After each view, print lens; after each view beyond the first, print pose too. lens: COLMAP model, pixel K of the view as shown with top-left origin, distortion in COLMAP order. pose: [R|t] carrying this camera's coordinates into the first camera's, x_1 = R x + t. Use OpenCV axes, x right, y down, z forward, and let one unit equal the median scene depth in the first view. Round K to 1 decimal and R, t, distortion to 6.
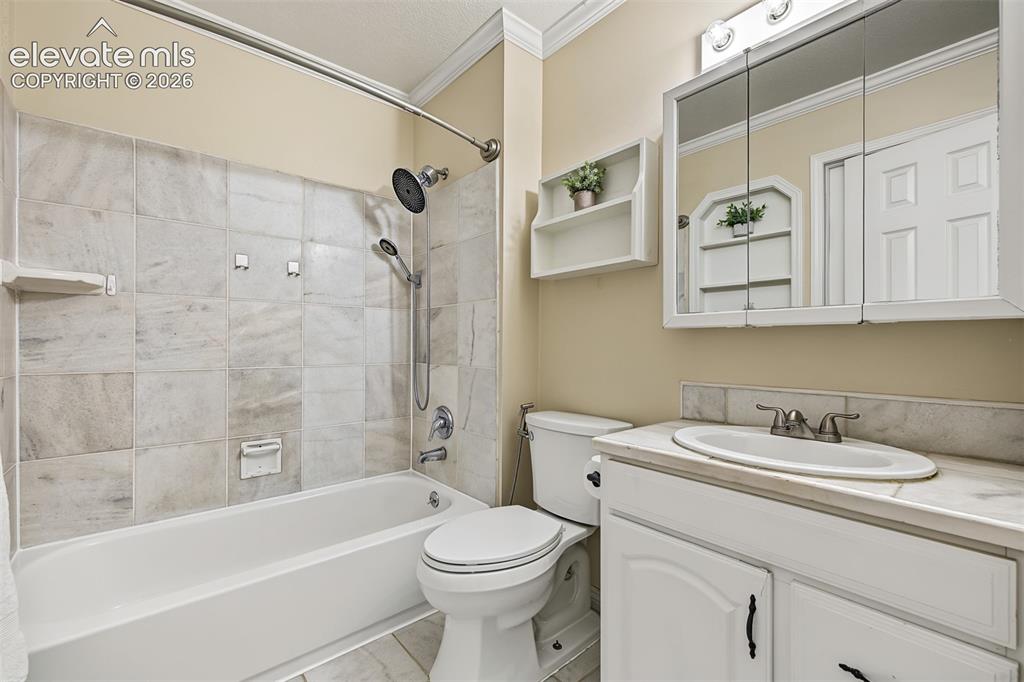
lens RADIAL K [[434.1, 0, 512.1], [0, 434.1, 342.1], [0, 0, 1]] dist [0.010268, -0.002880]
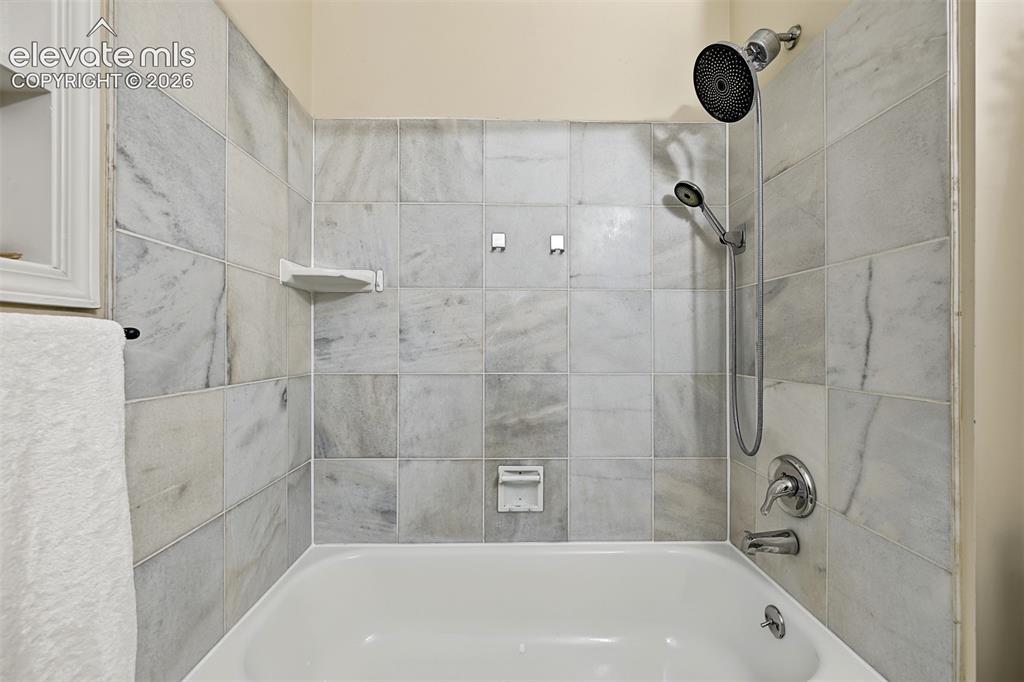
lens RADIAL K [[434.1, 0, 509.2], [0, 434.1, 340.6], [0, 0, 1]] dist [0.010268, -0.002880]
pose [[0.772227, -0.004396, -0.635332, -0.091290], [0.002984, 0.999990, -0.003292, 0.001344], [0.635340, 0.000646, 0.772232, 0.377982]]
